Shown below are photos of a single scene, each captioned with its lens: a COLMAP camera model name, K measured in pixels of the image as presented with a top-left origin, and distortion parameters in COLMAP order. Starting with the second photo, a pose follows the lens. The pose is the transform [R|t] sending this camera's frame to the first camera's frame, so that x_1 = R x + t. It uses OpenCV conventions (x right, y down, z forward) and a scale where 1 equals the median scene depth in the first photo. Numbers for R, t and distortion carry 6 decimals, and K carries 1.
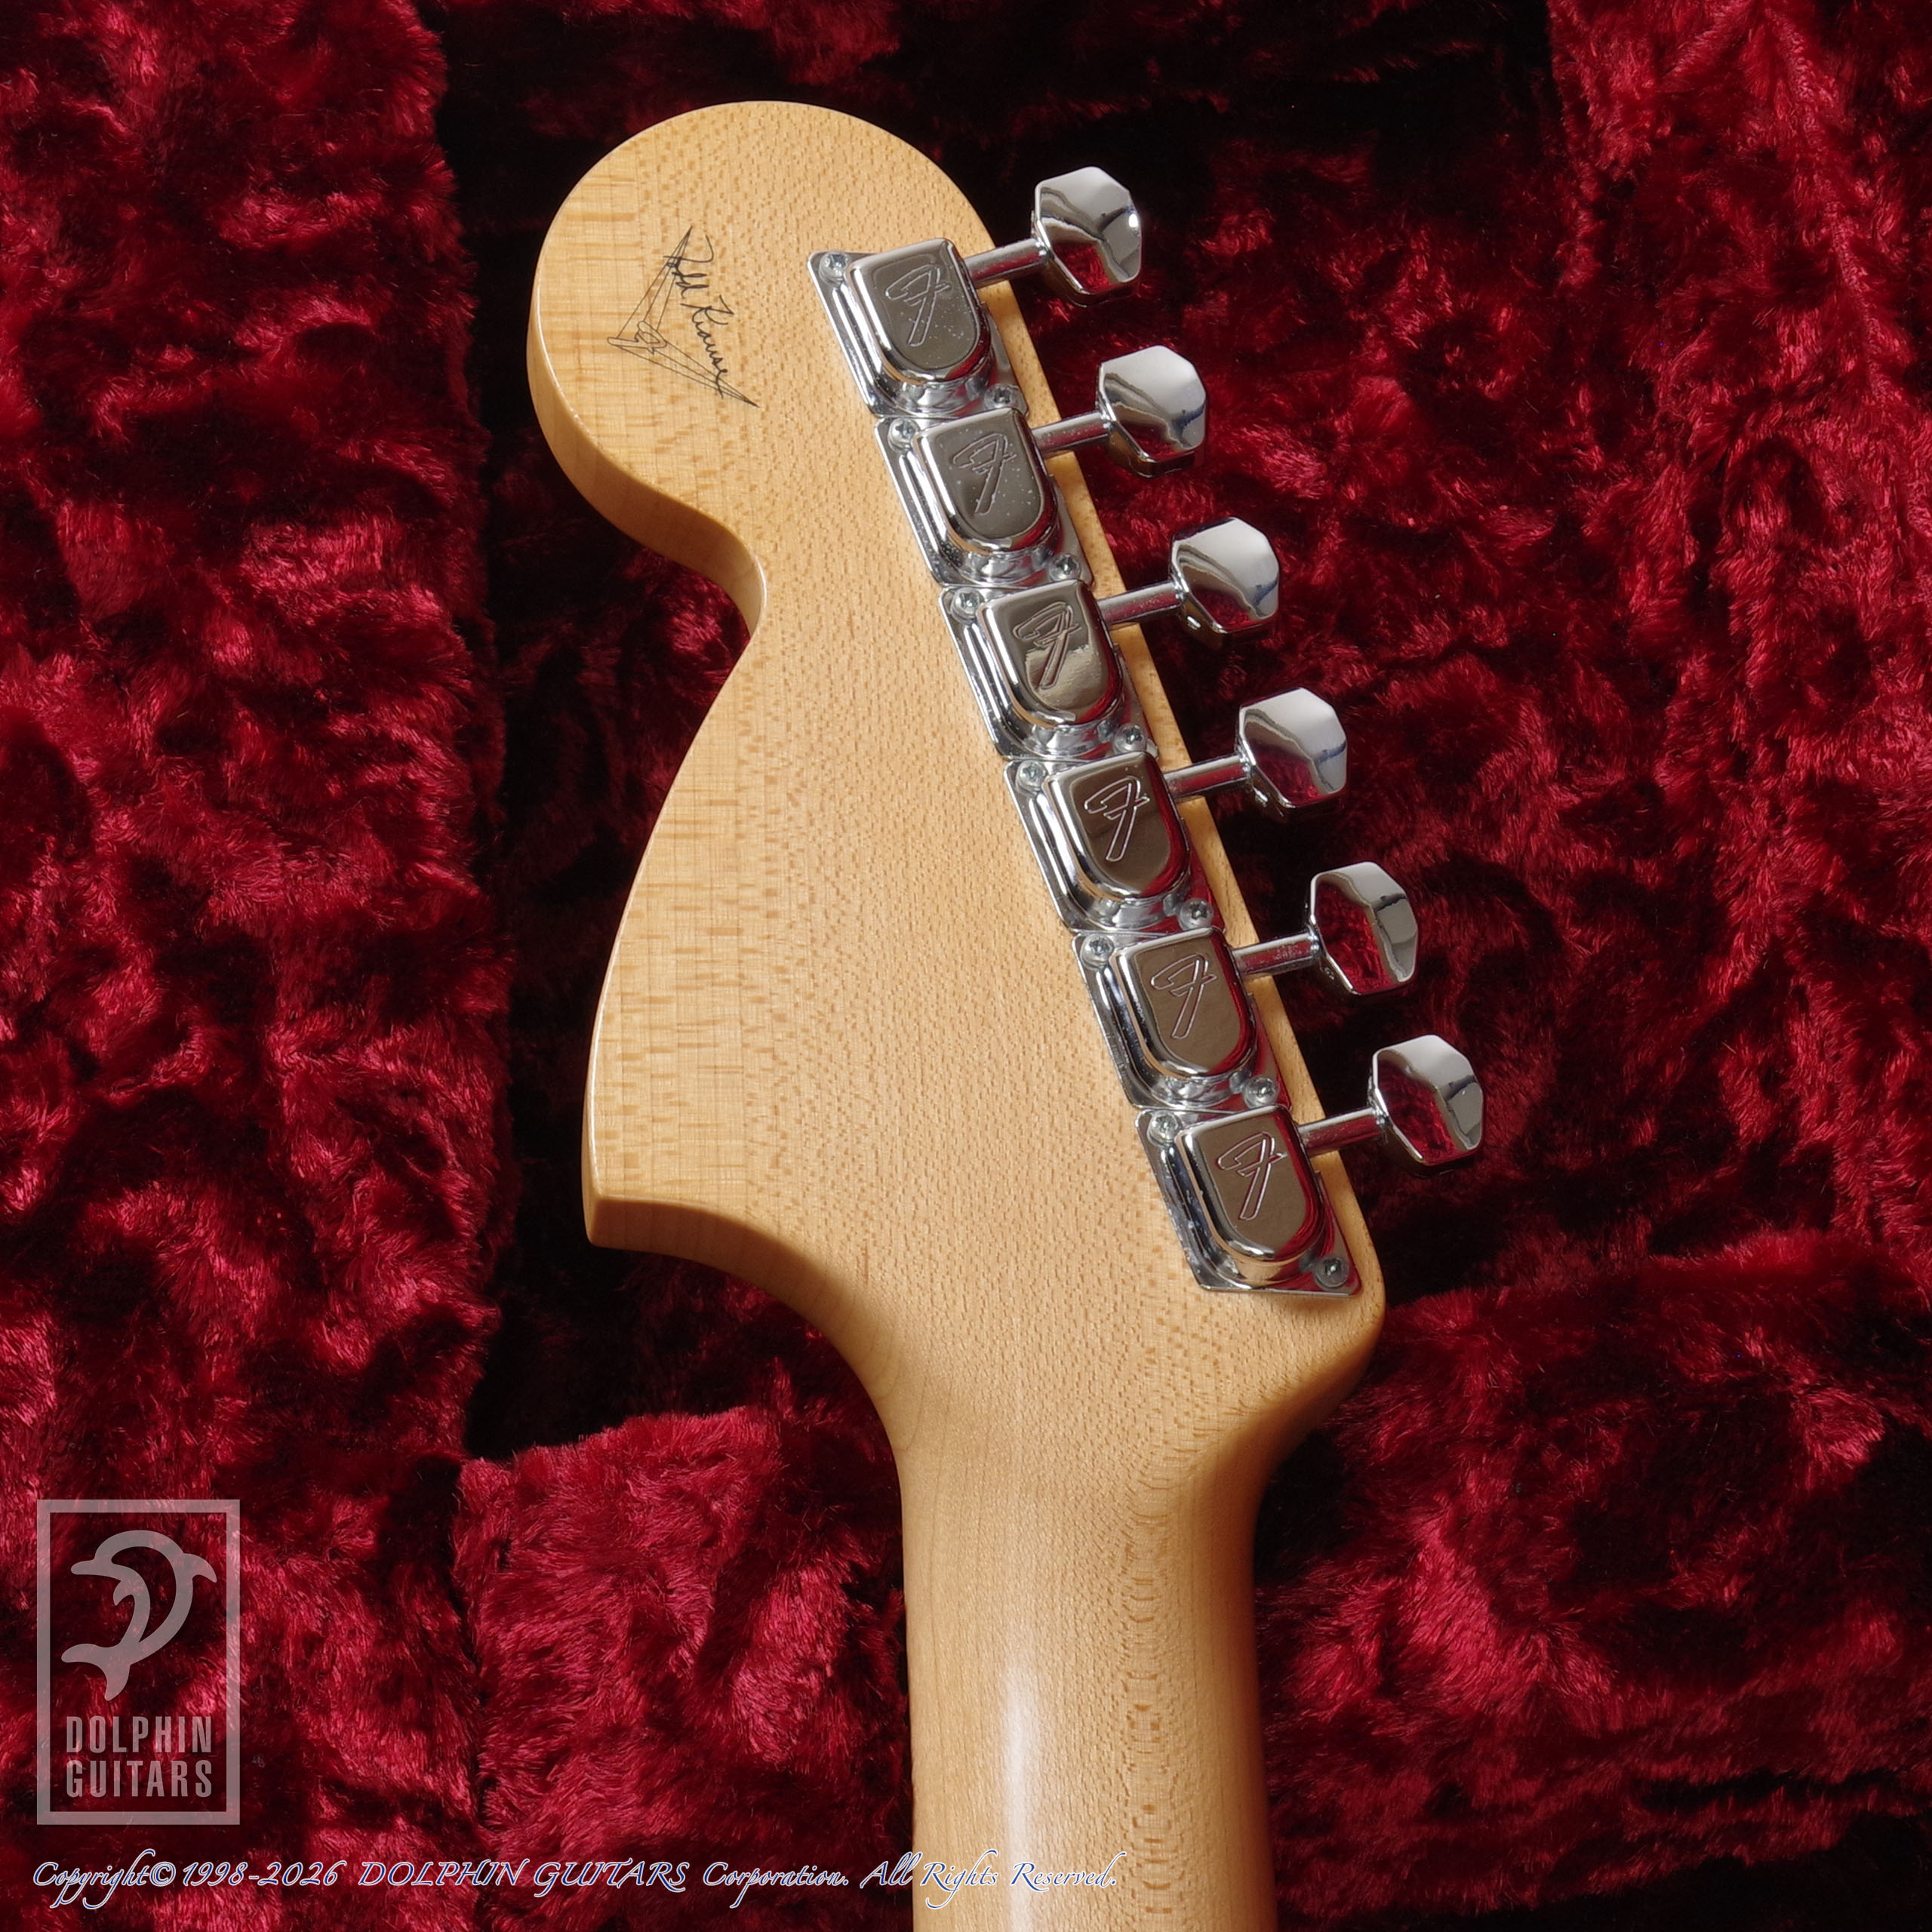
lens RADIAL K [[10963.2, 0, 1021.3], [0, 10963.2, 1142.1], [0, 0, 1]] dist [0.228868, 2.027906]
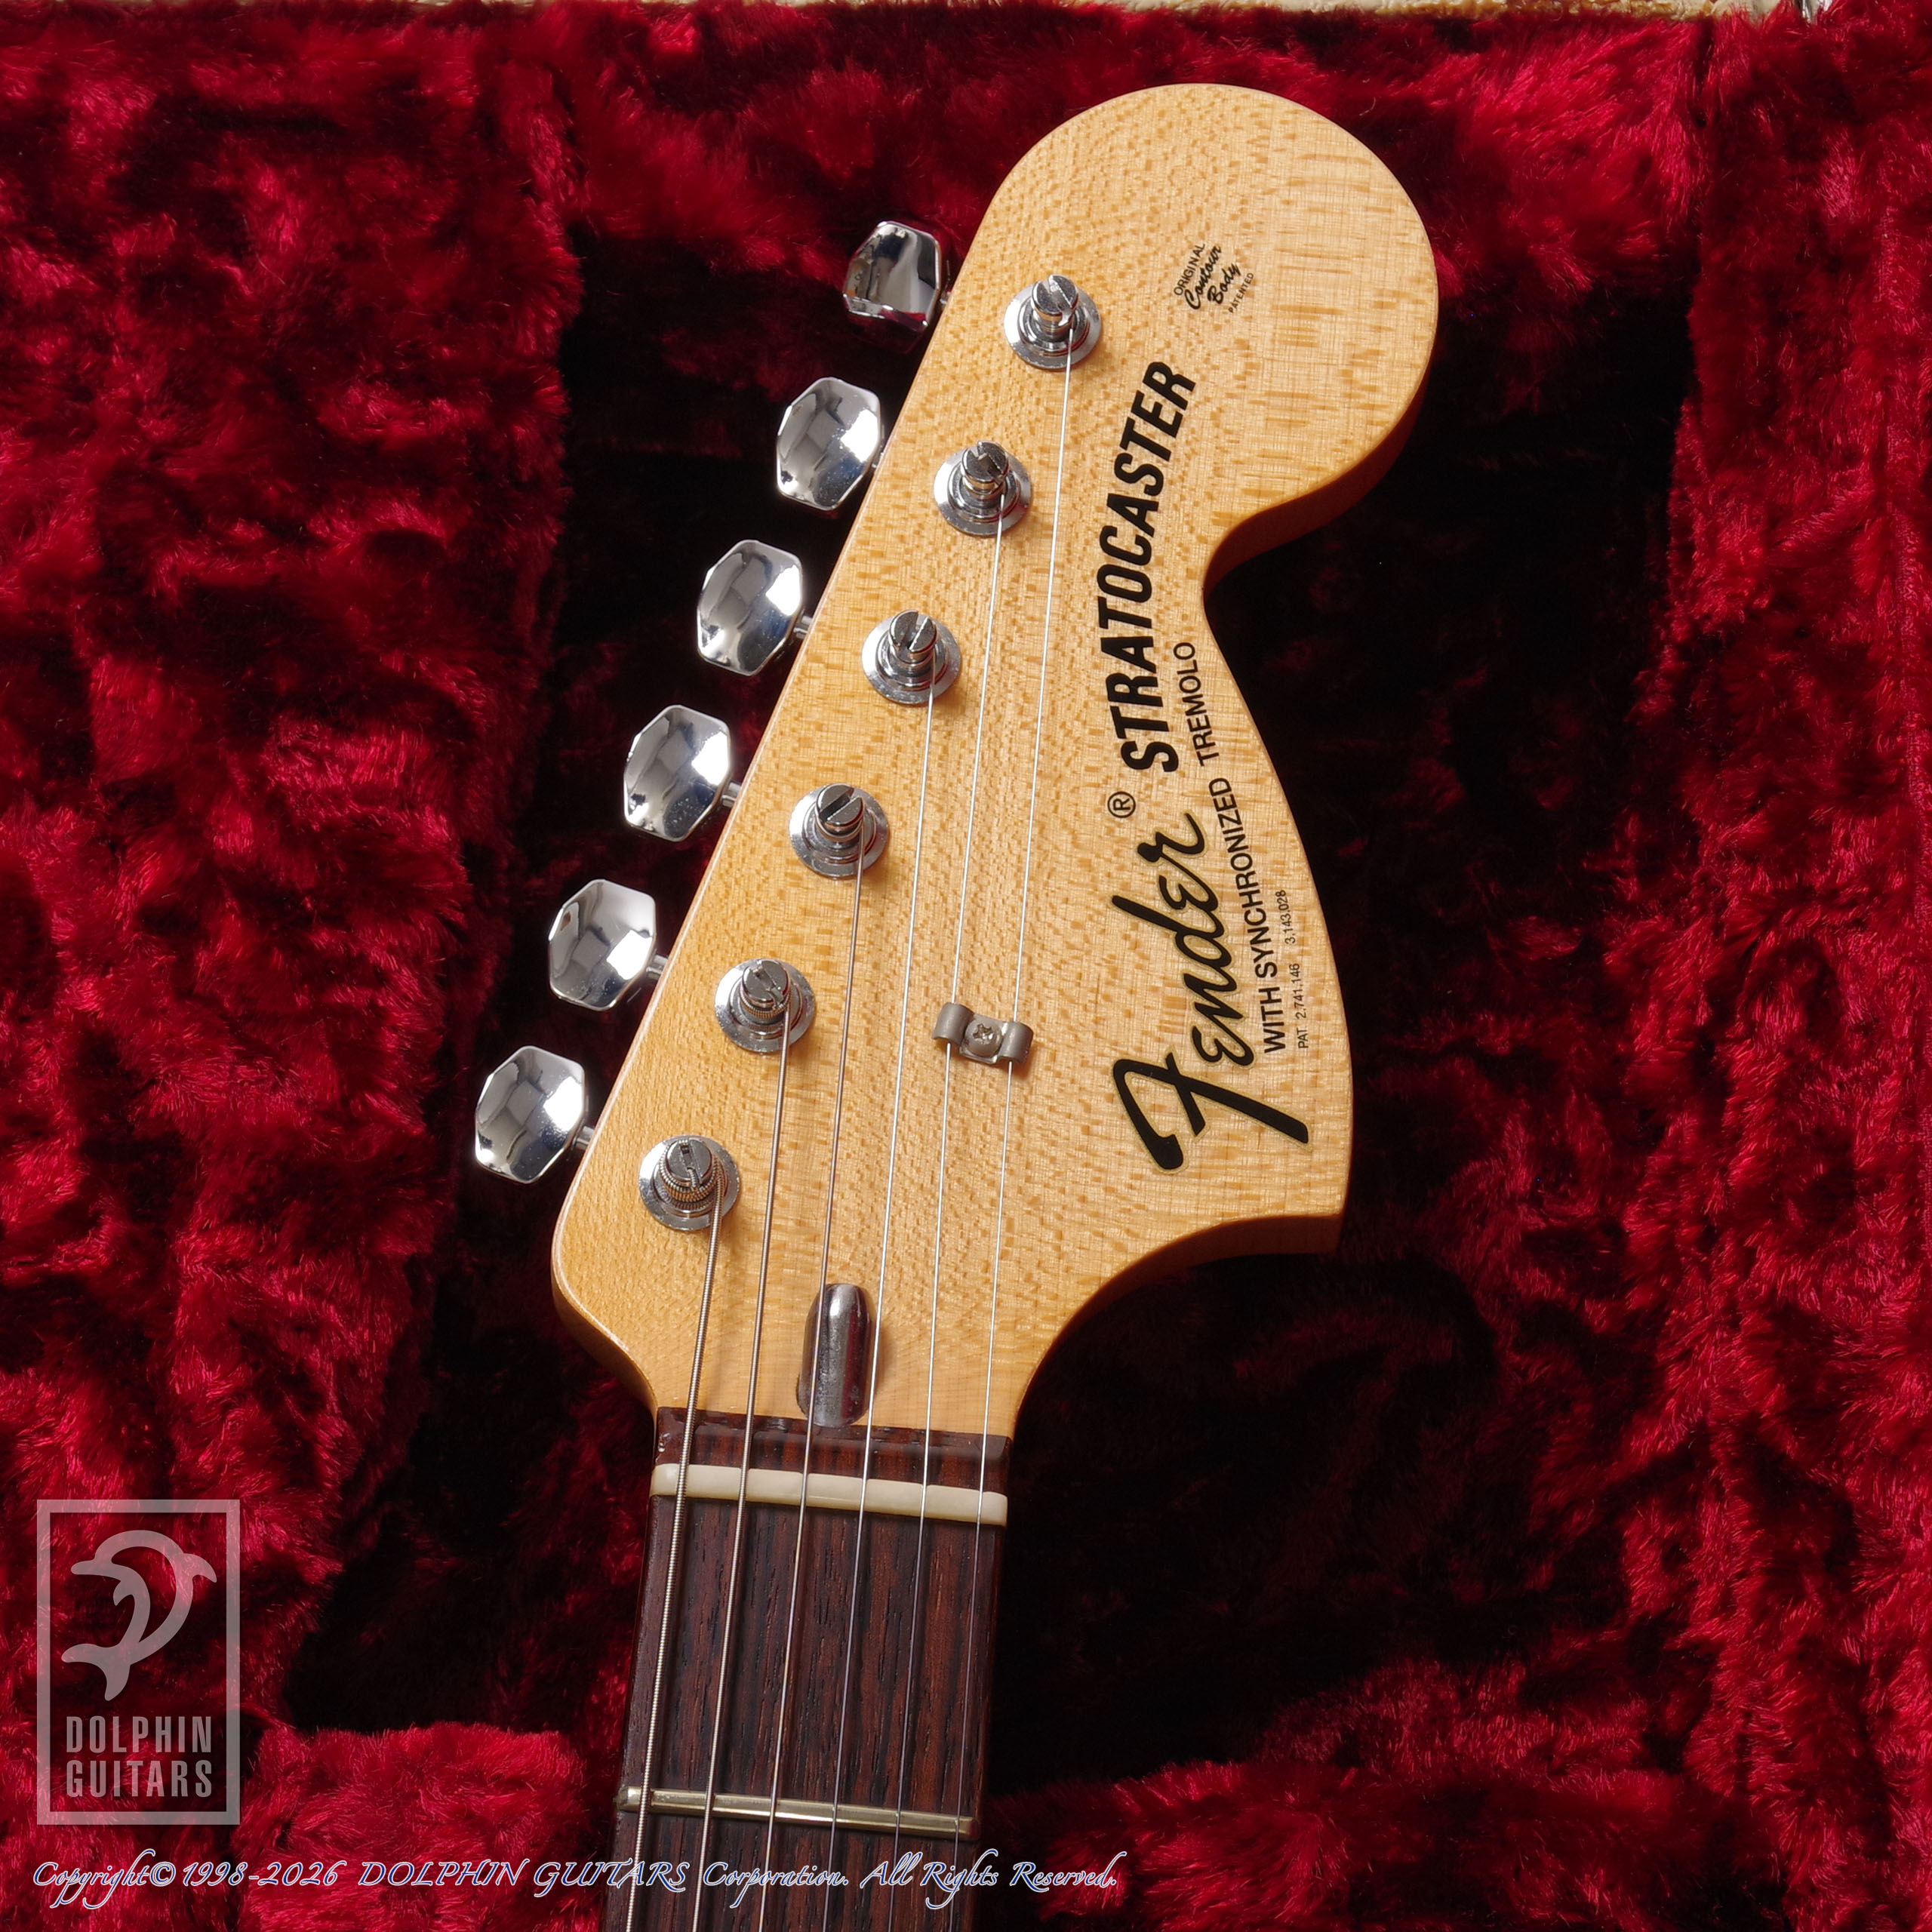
lens RADIAL K [[6754.8, 0, 966.0], [0, 6754.8, 966.0], [0, 0, 1]] dist [0.007534, 2.077030]
pose [[0.978483, 0.201774, -0.043119, 0.021482], [-0.199640, 0.978637, 0.049134, -0.076479], [0.052112, -0.039468, 0.997861, 0.392519]]
